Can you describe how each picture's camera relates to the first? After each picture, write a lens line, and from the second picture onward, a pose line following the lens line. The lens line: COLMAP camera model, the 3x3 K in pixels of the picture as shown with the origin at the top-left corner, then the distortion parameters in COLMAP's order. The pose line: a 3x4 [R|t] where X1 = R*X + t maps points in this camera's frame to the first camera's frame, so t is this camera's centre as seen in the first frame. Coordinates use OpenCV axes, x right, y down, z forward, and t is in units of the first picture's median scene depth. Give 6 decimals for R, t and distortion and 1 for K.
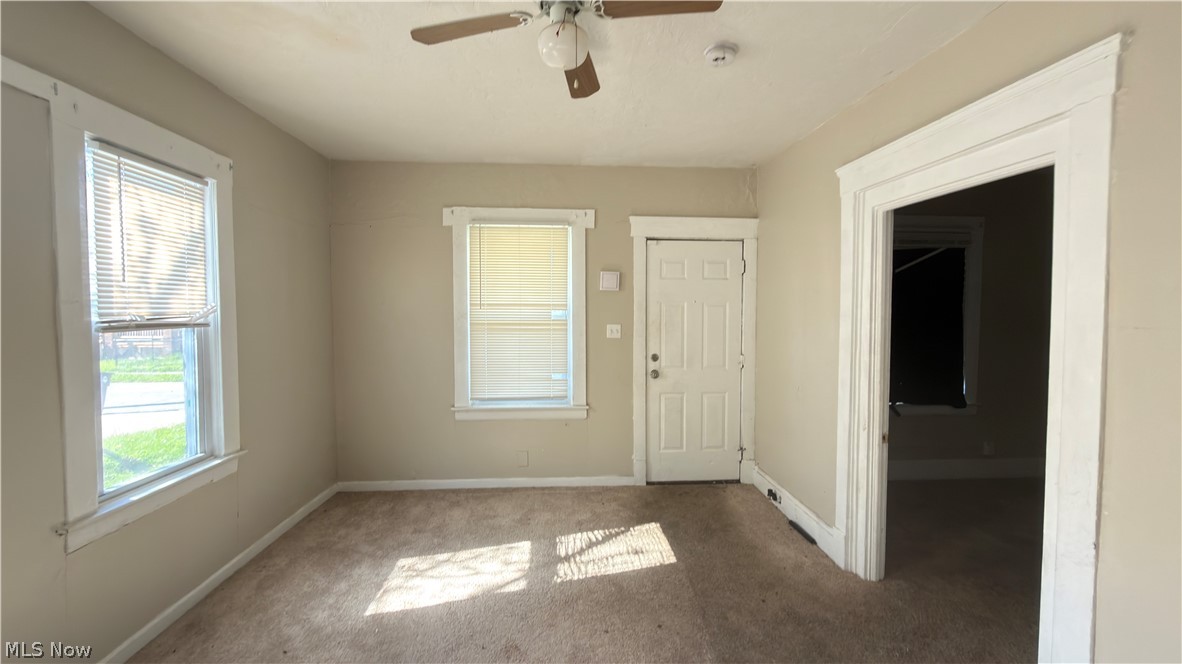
lens RADIAL K [[469.1, 0, 591.3], [0, 469.1, 330.7], [0, 0, 1]] dist [0.000906, 0.000319]
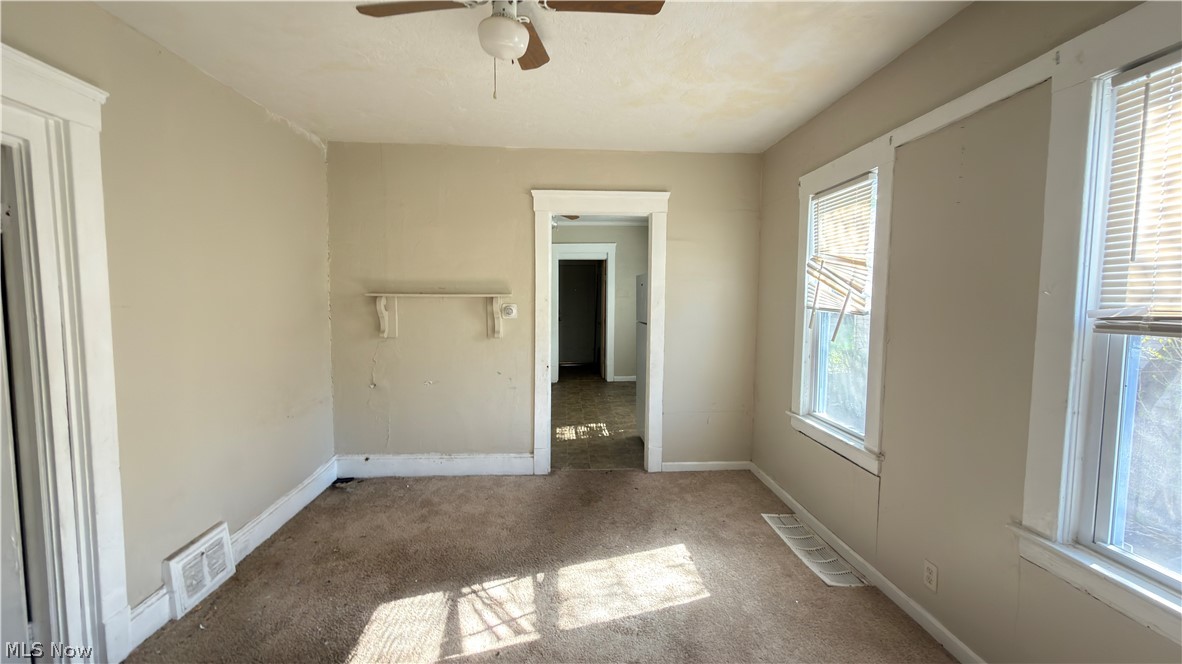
lens RADIAL K [[469.1, 0, 592.7], [0, 469.1, 330.4], [0, 0, 1]] dist [0.000906, 0.000319]
pose [[-0.998912, -0.006995, 0.046118, -0.244914], [-0.002528, 0.995356, 0.096225, -0.068197], [-0.046577, 0.096003, -0.994291, 1.738690]]
